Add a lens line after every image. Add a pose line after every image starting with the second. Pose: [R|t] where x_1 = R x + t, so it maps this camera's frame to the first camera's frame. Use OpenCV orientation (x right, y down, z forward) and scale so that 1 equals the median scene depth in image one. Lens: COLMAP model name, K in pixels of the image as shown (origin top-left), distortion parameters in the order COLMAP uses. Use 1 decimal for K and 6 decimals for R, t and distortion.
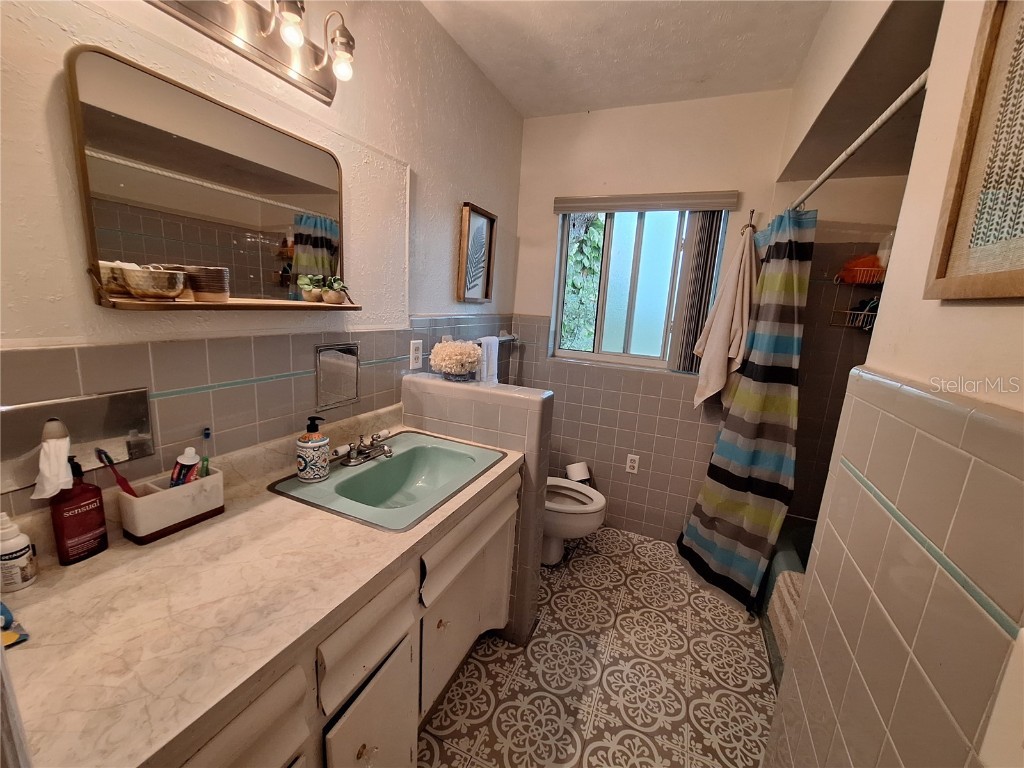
lens RADIAL K [[404.7, 0, 520.1], [0, 404.7, 382.9], [0, 0, 1]] dist [-0.001777, -0.000108]
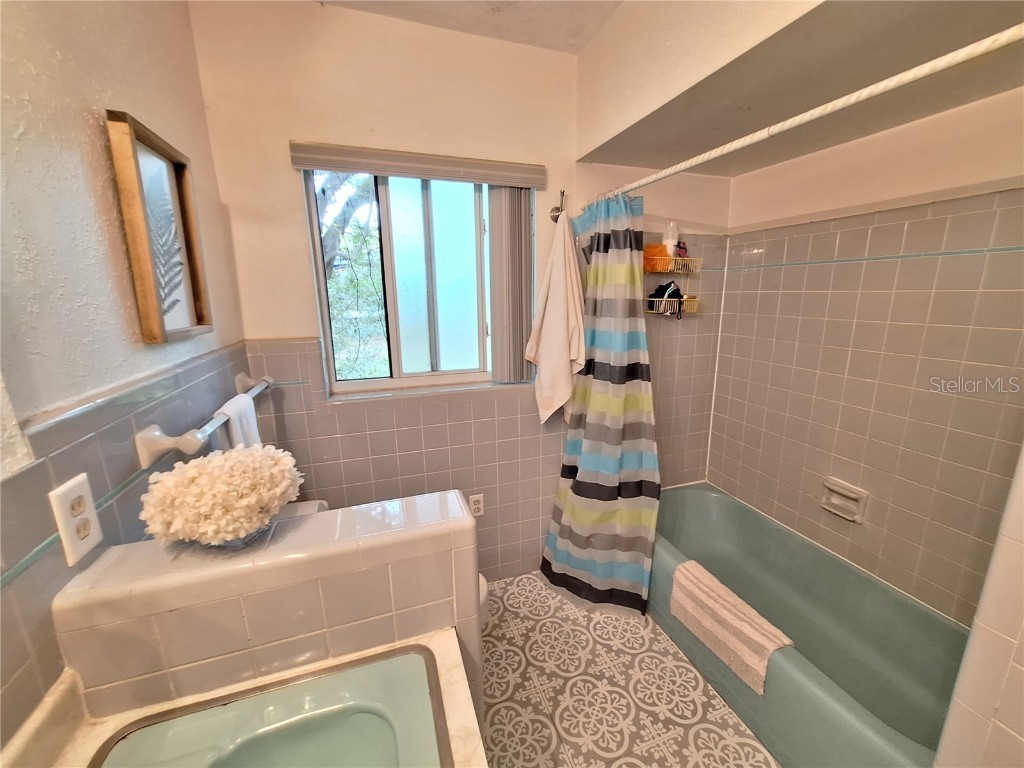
lens RADIAL K [[410.8, 0, 528.8], [0, 410.8, 386.4], [0, 0, 1]] dist [-0.000828, -0.000155]
pose [[0.734324, -0.217718, 0.642936, -0.175425], [0.185922, 0.975457, 0.117971, -0.158561], [-0.652841, 0.032907, 0.756780, 0.465105]]
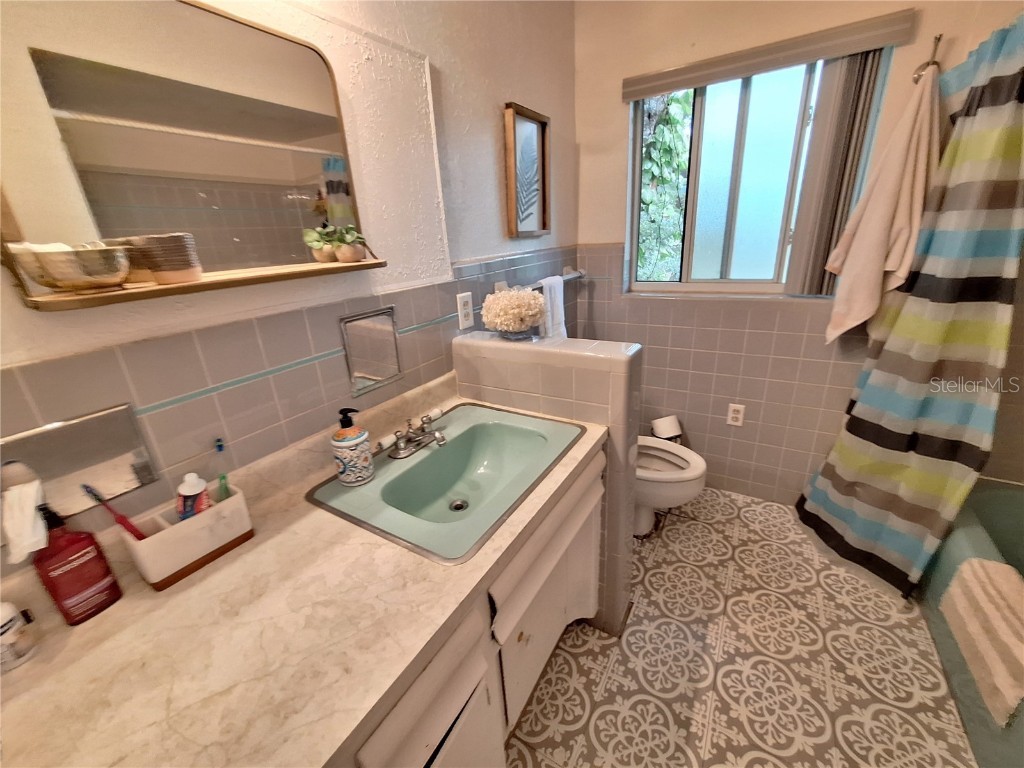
lens RADIAL K [[411.1, 0, 512.0], [0, 411.1, 384.0], [0, 0, 1]] dist [-0.002113, 0.000099]
pose [[0.981262, -0.061528, -0.182588, -0.019179], [0.089038, 0.985193, 0.146517, -0.037627], [0.170869, -0.160029, 0.972211, 0.176376]]
